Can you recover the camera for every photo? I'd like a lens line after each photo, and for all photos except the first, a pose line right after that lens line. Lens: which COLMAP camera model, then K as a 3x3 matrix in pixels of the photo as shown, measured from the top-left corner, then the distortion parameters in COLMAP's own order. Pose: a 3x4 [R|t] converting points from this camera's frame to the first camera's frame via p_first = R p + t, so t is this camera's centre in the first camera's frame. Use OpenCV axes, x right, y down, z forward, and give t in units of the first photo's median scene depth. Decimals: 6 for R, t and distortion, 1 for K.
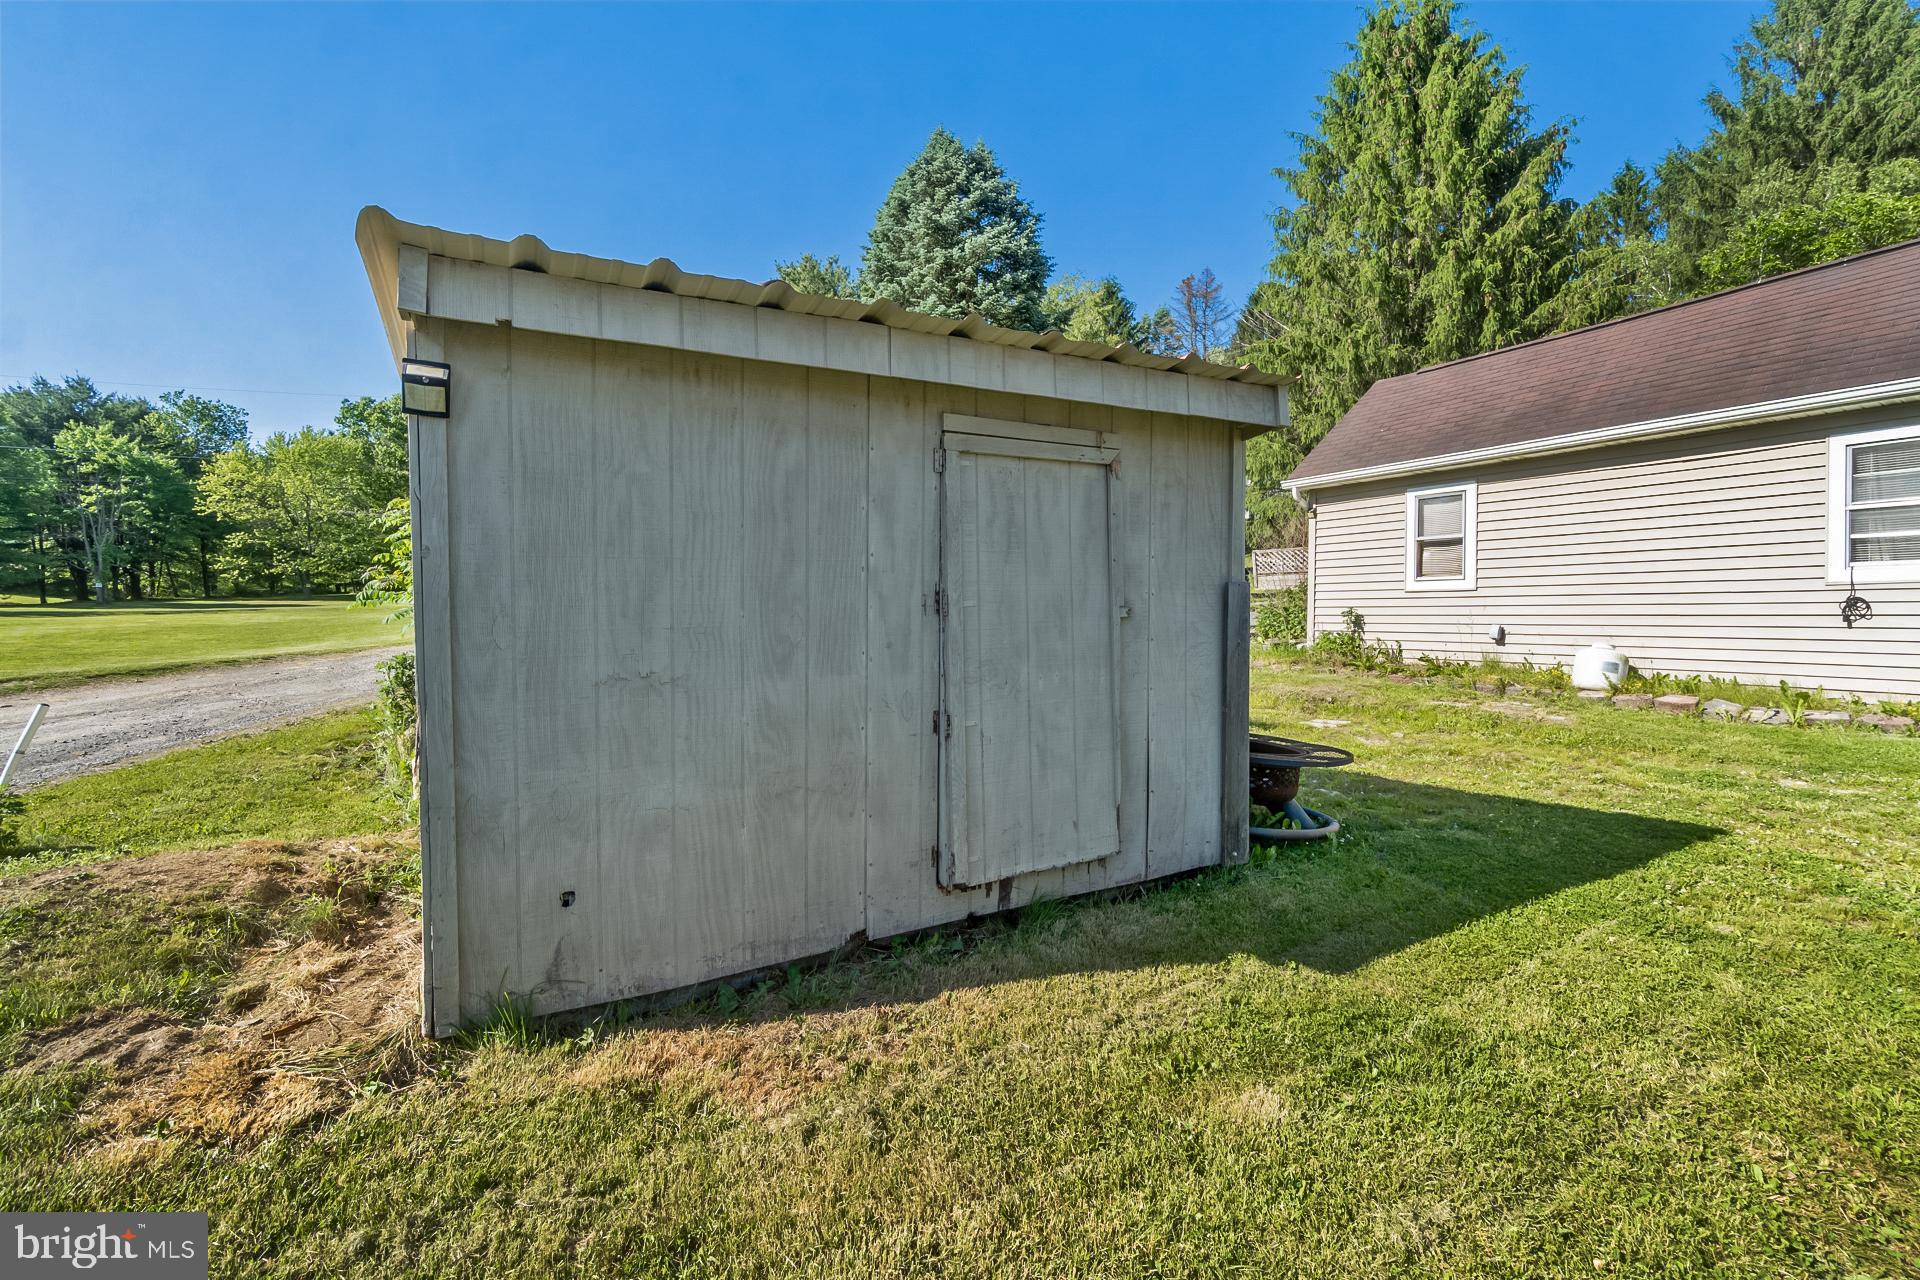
lens RADIAL K [[830.4, 0, 961.3], [0, 830.4, 631.7], [0, 0, 1]] dist [0.000524, 0.001022]
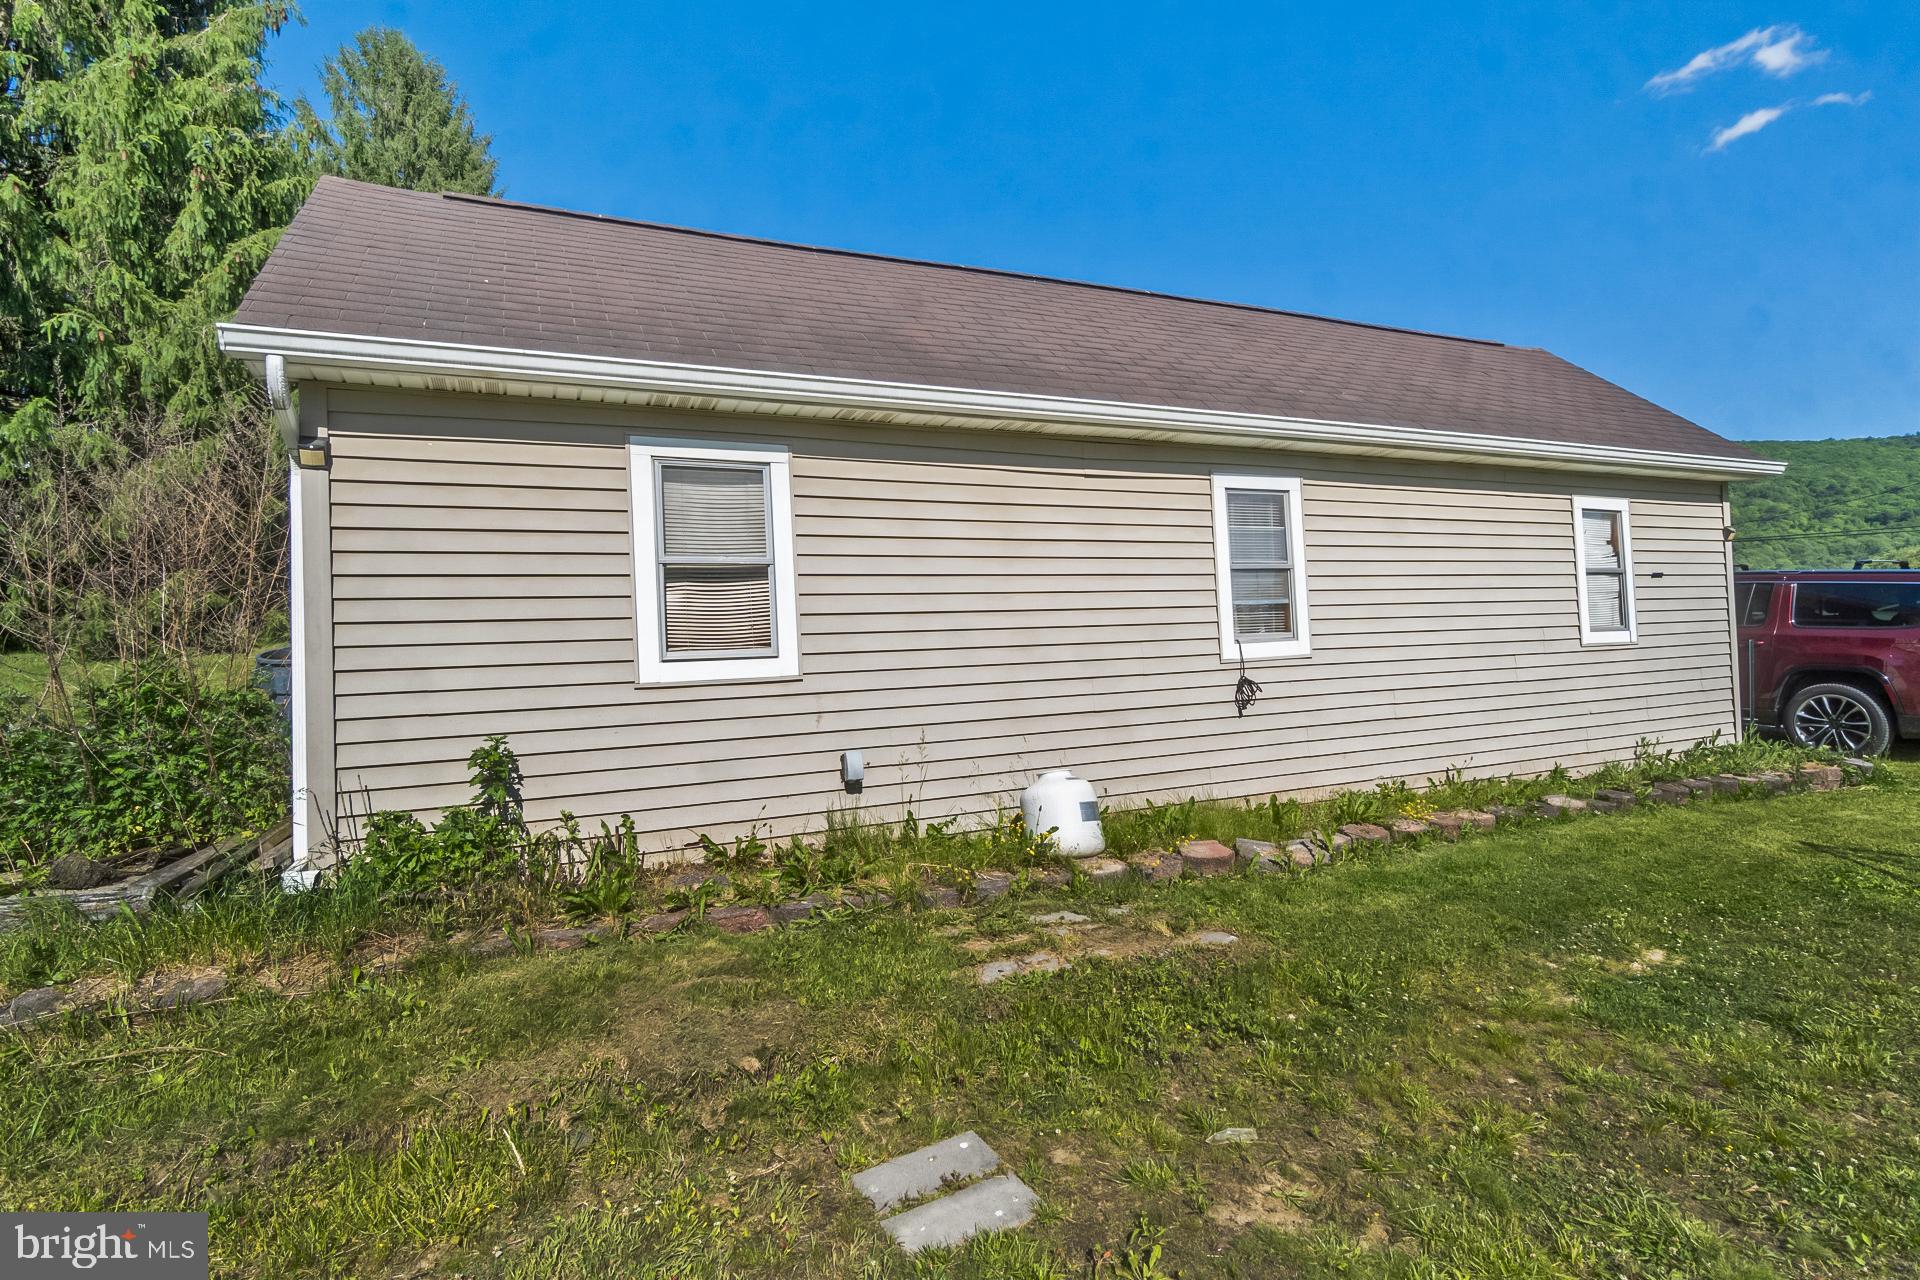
lens RADIAL K [[930.9, 0, 974.5], [0, 930.9, 662.0], [0, 0, 1]] dist [-0.002537, 0.000306]
pose [[0.117224, 0.003107, 0.993101, 0.112227], [0.070043, 0.997479, -0.011389, -0.047345], [-0.990632, 0.070895, 0.116711, 0.837468]]
